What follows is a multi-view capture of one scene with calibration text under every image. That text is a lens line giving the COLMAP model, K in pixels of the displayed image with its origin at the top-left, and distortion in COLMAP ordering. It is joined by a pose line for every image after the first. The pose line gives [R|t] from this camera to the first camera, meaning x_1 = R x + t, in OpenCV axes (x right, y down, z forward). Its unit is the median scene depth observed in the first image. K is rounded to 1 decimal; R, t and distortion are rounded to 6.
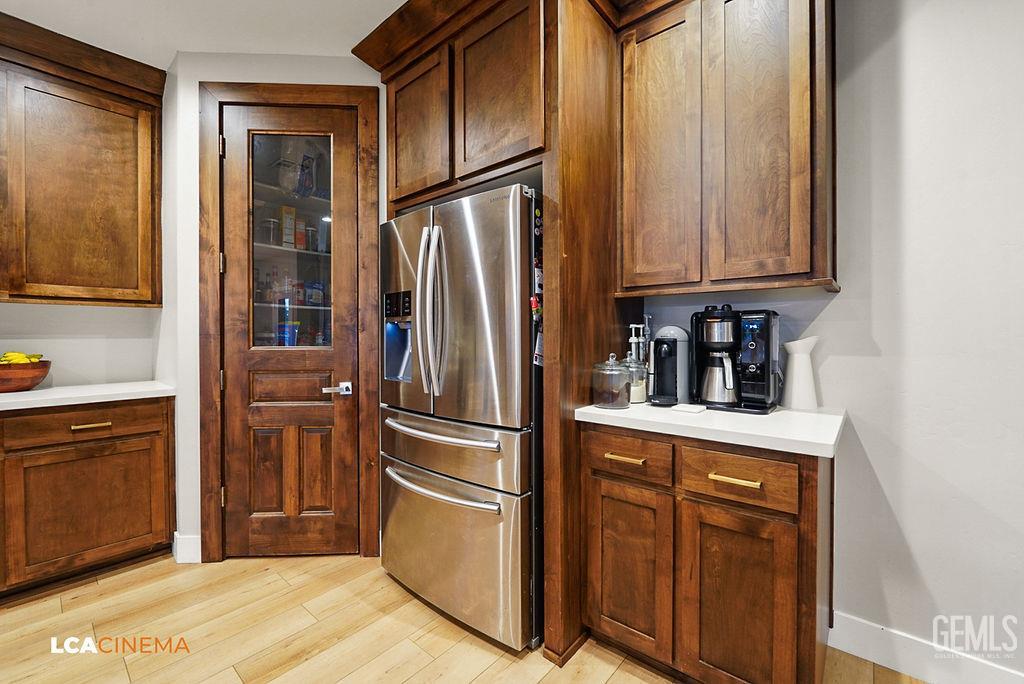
lens RADIAL K [[423.5, 0, 509.8], [0, 423.5, 340.1], [0, 0, 1]] dist [-0.009129, -0.000806]
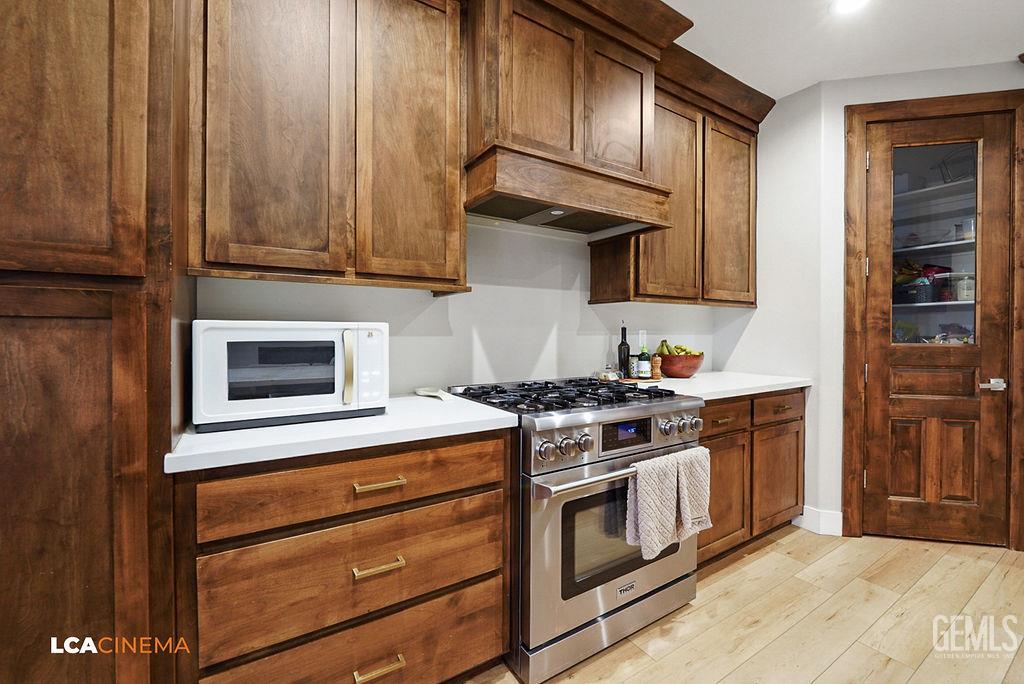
lens RADIAL K [[423.5, 0, 506.7], [0, 423.5, 338.1], [0, 0, 1]] dist [-0.009129, -0.000806]
pose [[0.956399, 0.008050, -0.291954, -1.271046], [-0.008014, 0.999967, 0.001320, 0.009136], [0.291955, 0.001078, 0.956431, -0.332006]]
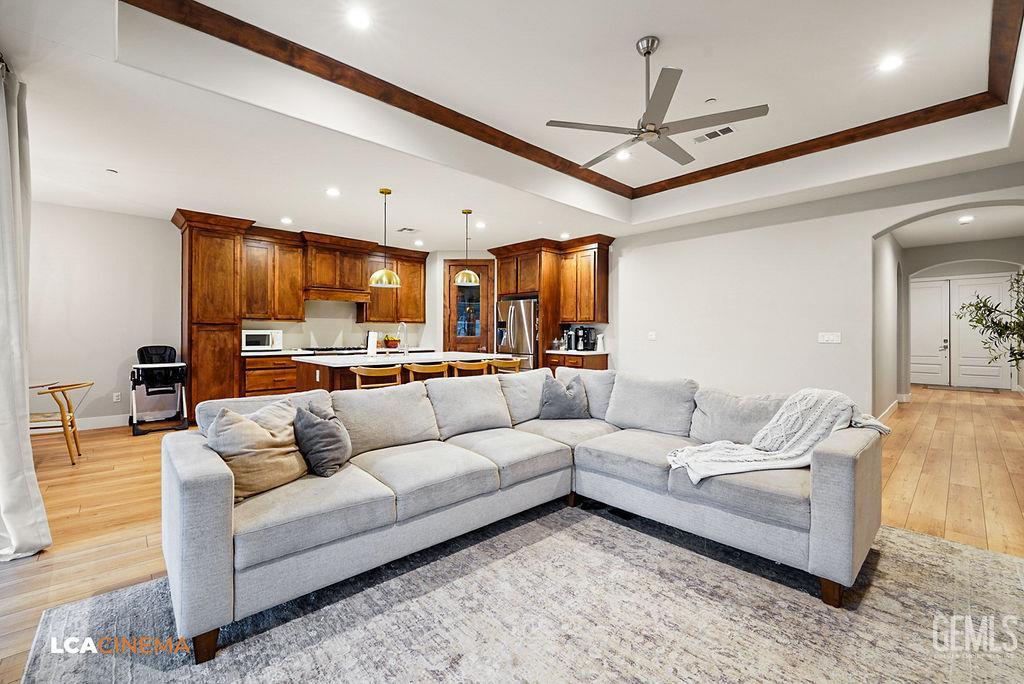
lens RADIAL K [[423.5, 0, 506.2], [0, 423.5, 336.1], [0, 0, 1]] dist [-0.009129, -0.000806]
pose [[0.993951, 0.006809, -0.109610, 0.160578], [-0.007290, 0.999965, -0.003985, 0.026671], [0.109579, 0.004760, 0.993967, -2.404769]]
